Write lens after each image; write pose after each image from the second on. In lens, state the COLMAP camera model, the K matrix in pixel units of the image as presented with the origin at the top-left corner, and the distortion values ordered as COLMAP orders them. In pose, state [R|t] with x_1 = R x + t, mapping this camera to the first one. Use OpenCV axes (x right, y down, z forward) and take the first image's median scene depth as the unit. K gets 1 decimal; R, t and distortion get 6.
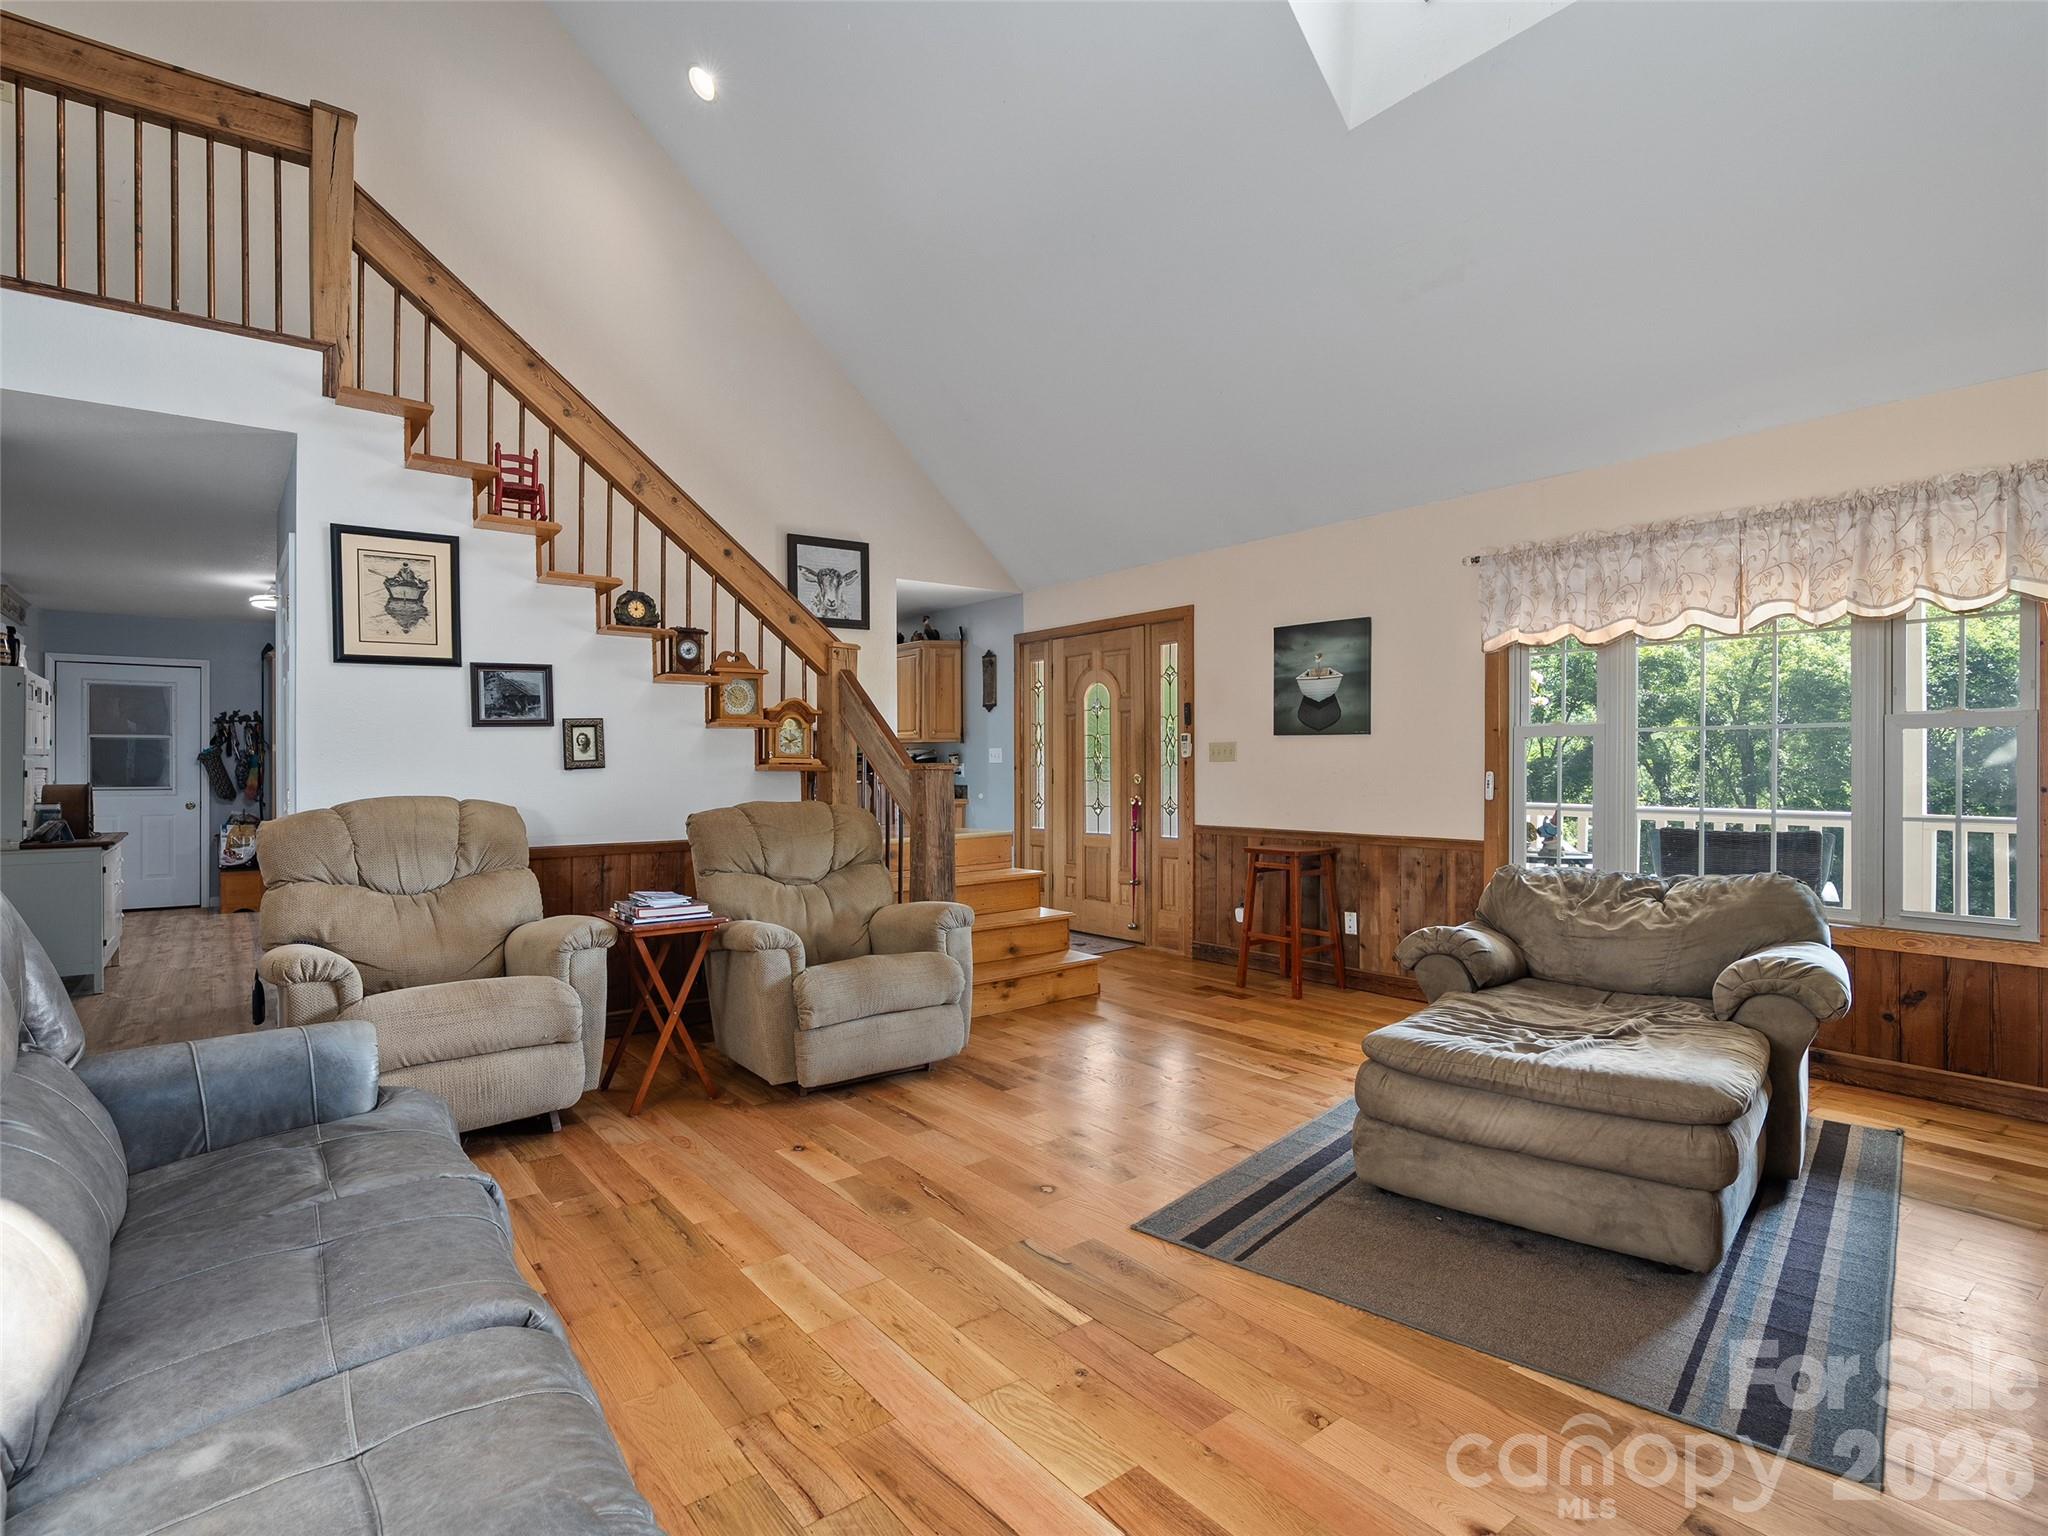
lens RADIAL K [[1034.3, 0, 1018.1], [0, 1034.3, 767.5], [0, 0, 1]] dist [-0.011624, 0.004887]
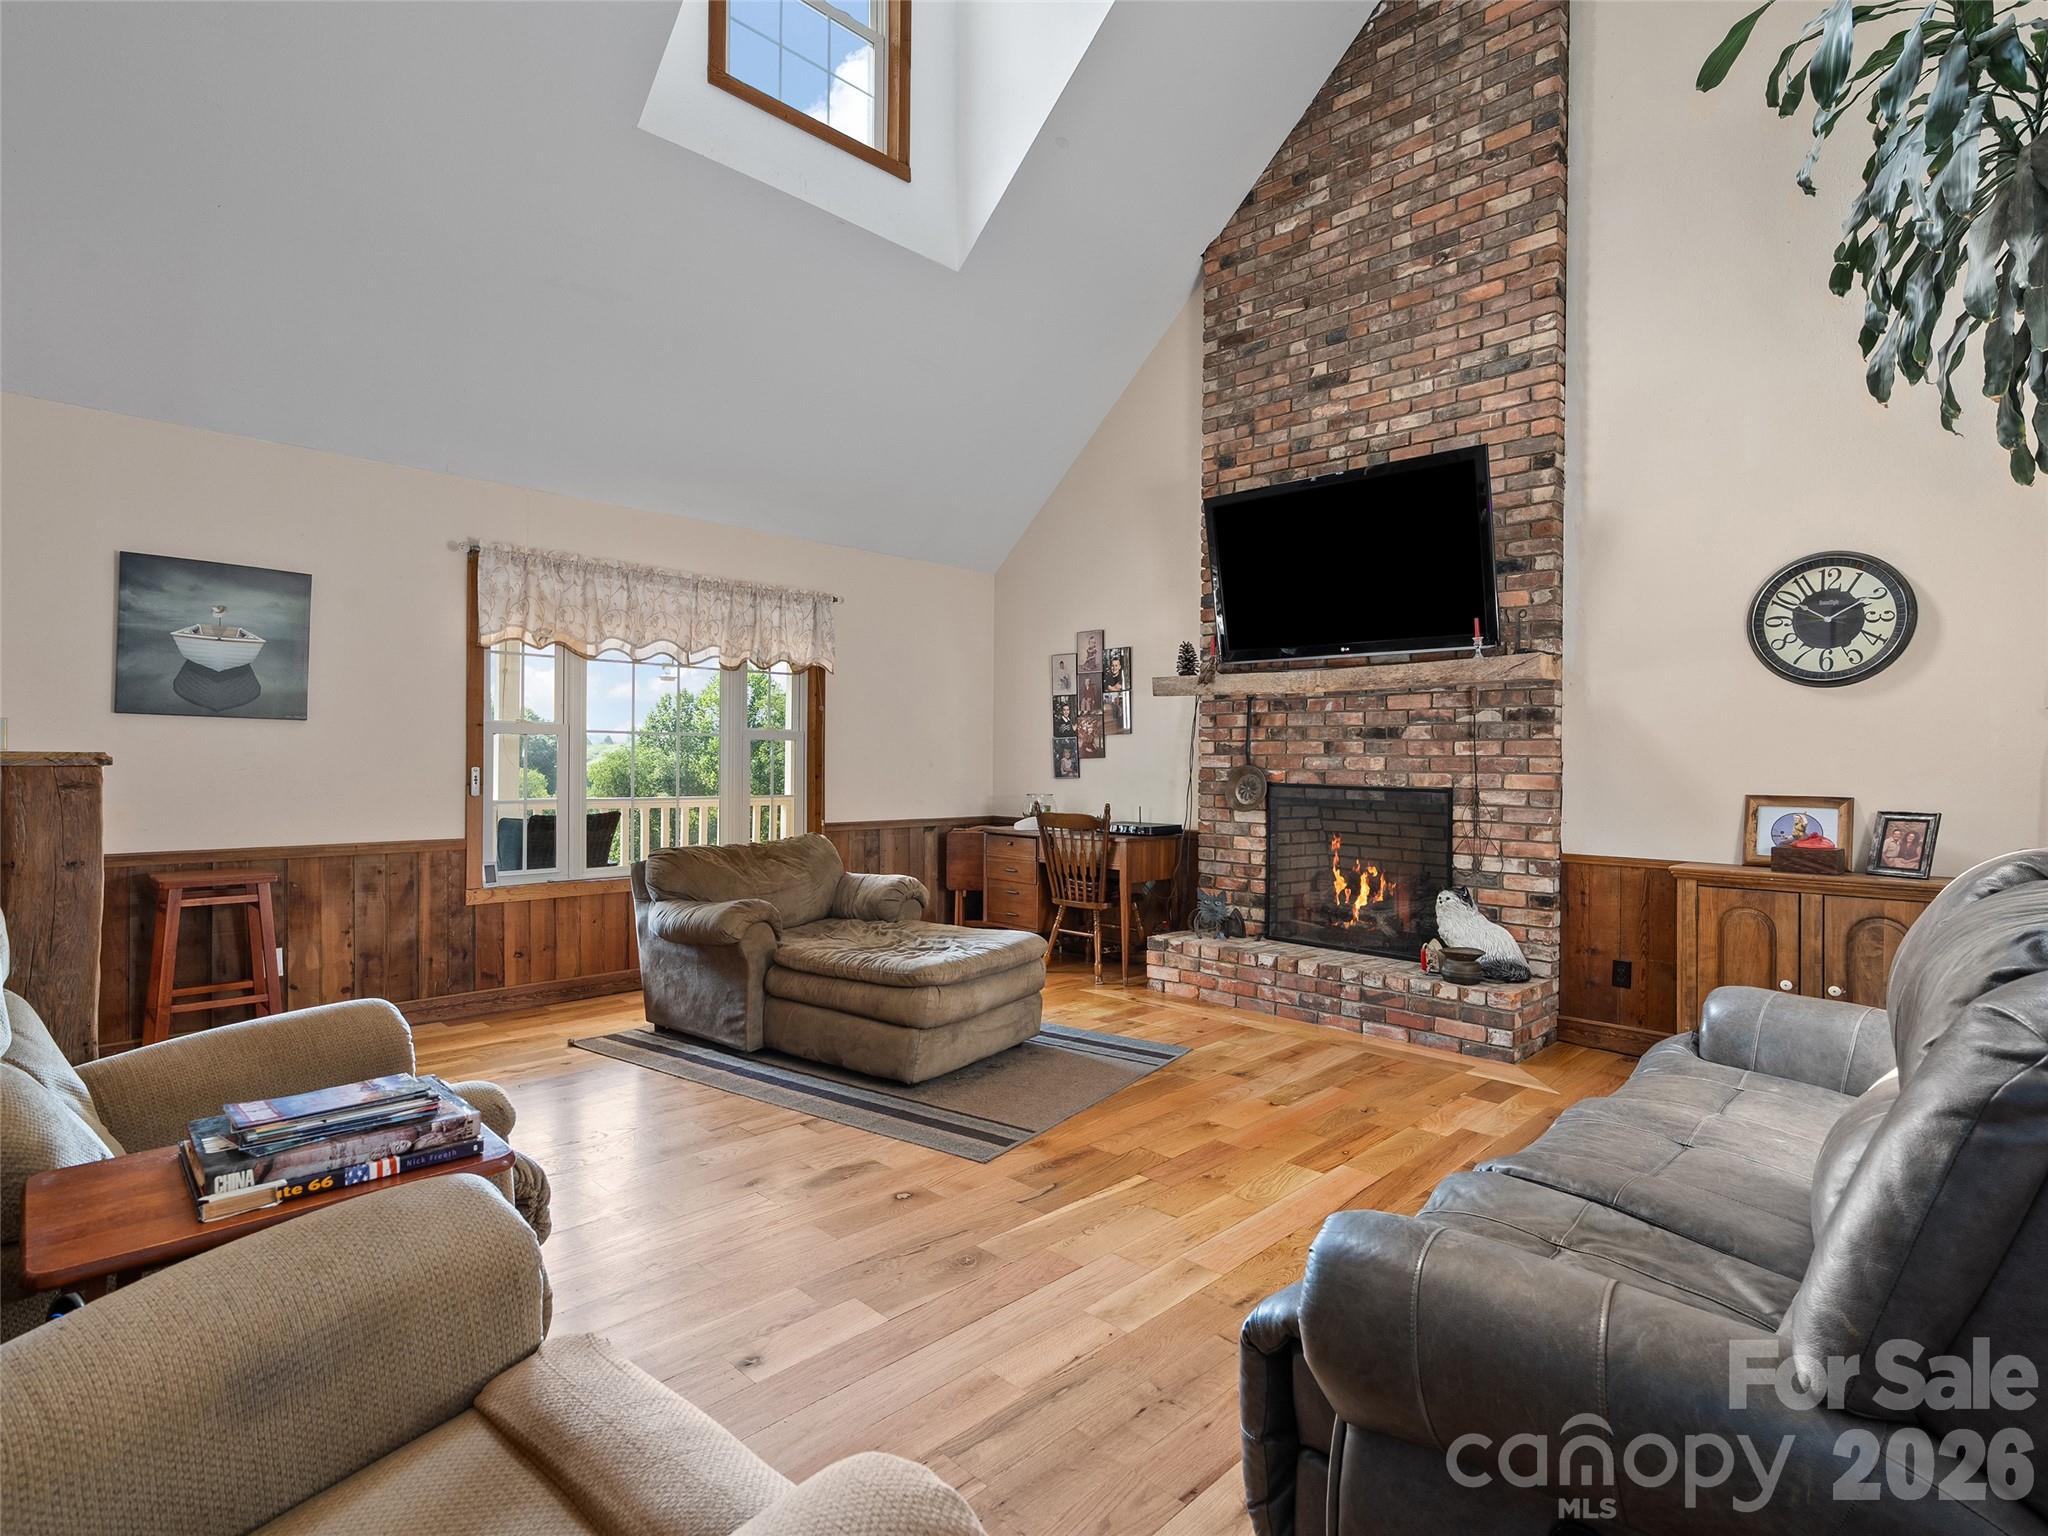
lens RADIAL K [[1034.3, 0, 1016.6], [0, 1034.3, 757.8], [0, 0, 1]] dist [-0.011624, 0.004887]
pose [[-0.126724, 0.006749, 0.991915, -0.536575], [-0.004811, 0.999961, -0.007419, 0.000032], [-0.991926, -0.005712, -0.126687, 0.570526]]
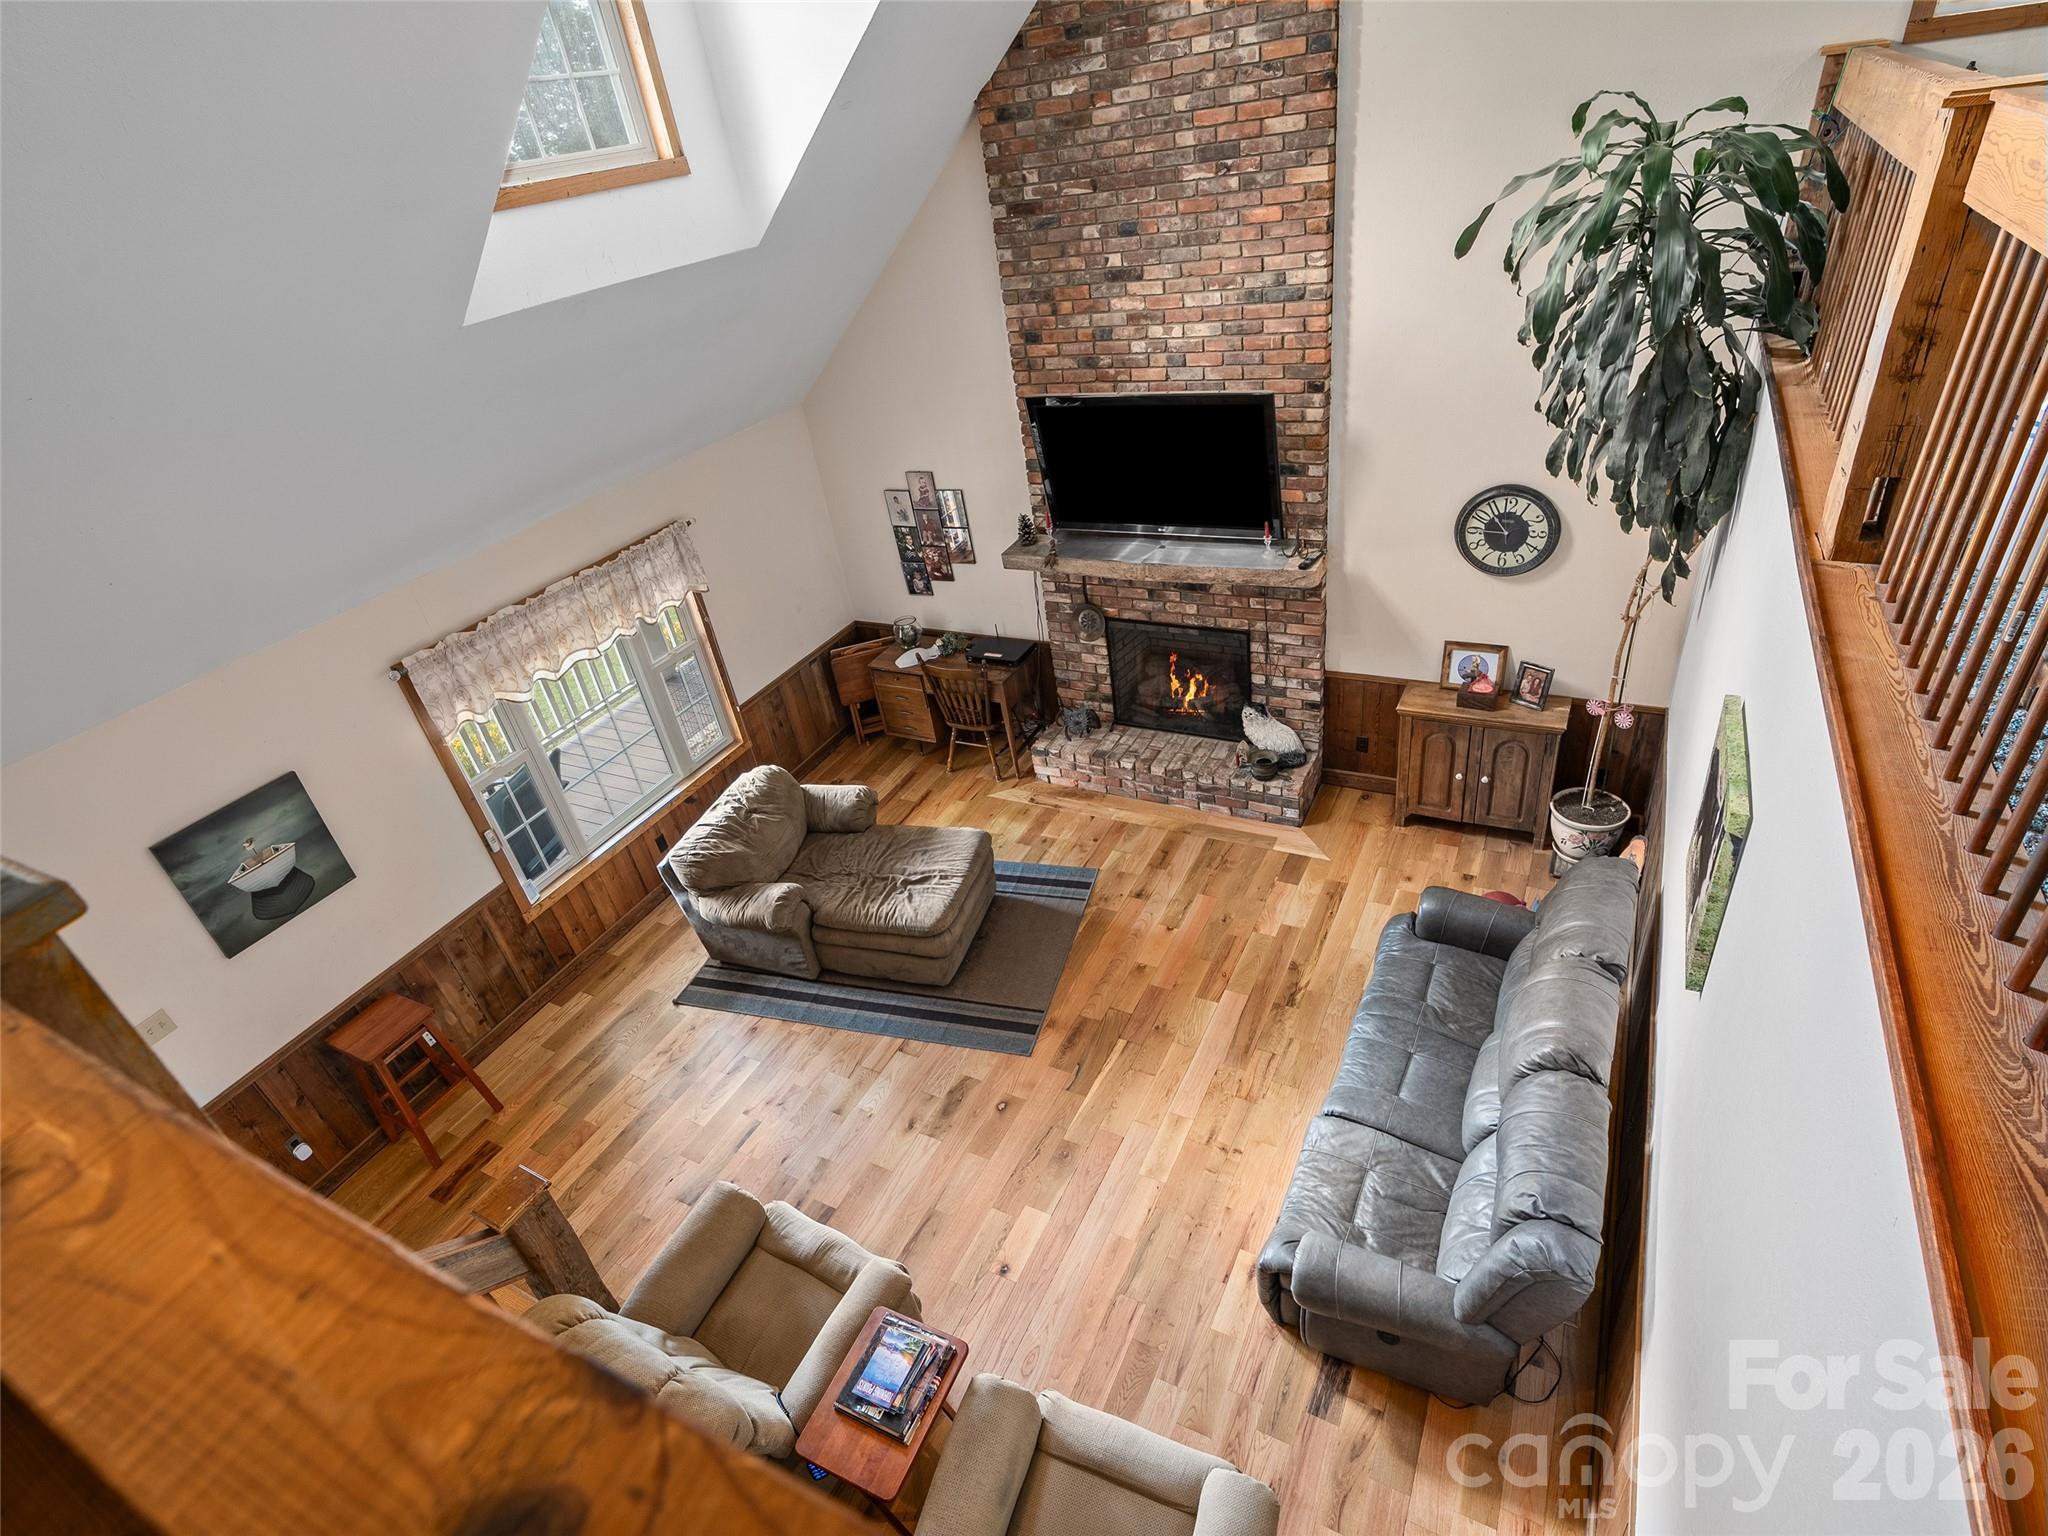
lens RADIAL K [[1034.3, 0, 1017.4], [0, 1034.3, 765.7], [0, 0, 1]] dist [-0.011624, 0.004887]
pose [[-0.402041, -0.437812, 0.804167, -0.615378], [0.146528, 0.836190, 0.528503, -0.531749], [-0.903821, 0.330313, -0.272031, 0.701247]]
